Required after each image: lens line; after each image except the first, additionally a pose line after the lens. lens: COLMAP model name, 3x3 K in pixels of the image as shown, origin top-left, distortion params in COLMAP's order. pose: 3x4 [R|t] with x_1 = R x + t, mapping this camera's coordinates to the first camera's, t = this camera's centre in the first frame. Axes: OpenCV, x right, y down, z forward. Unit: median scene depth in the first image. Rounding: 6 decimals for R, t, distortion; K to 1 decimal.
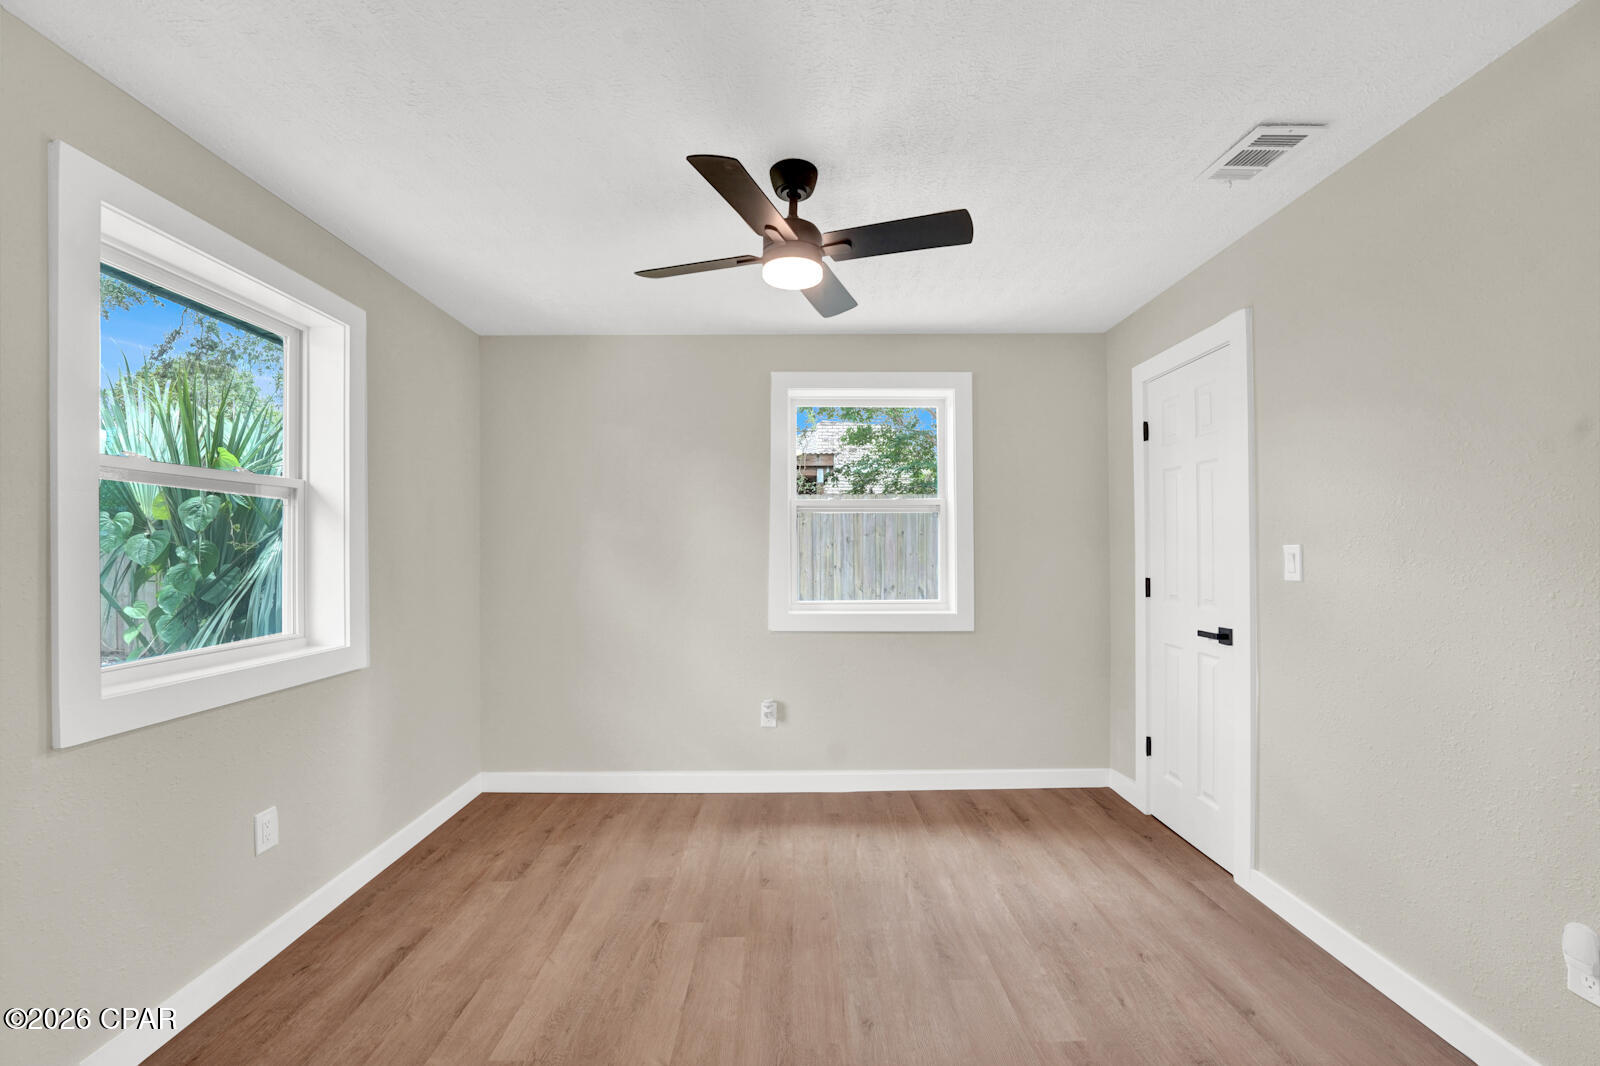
lens RADIAL K [[651.5, 0, 808.5], [0, 651.5, 528.8], [0, 0, 1]] dist [-0.027053, 0.001492]
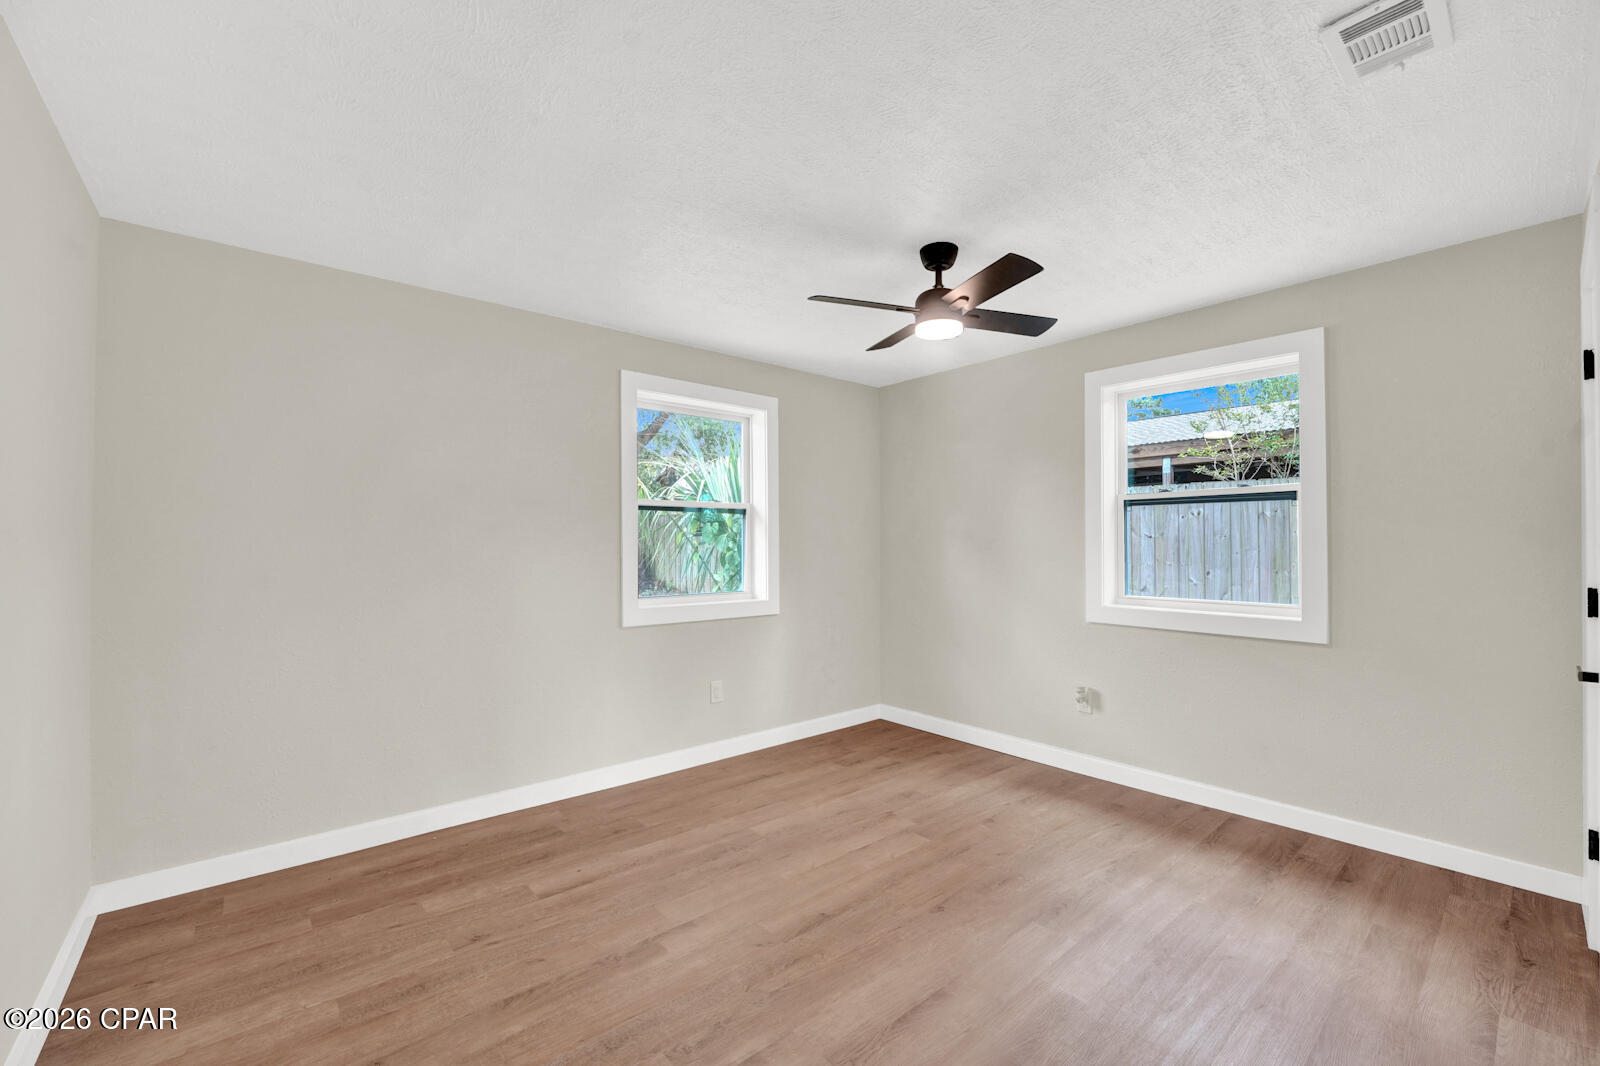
lens RADIAL K [[651.5, 0, 793.3], [0, 651.5, 520.3], [0, 0, 1]] dist [-0.027053, 0.001492]
pose [[0.633771, -0.024455, -0.773134, 0.547367], [0.023016, 0.999654, -0.012753, -0.003709], [0.773178, -0.009712, 0.634115, -0.029779]]
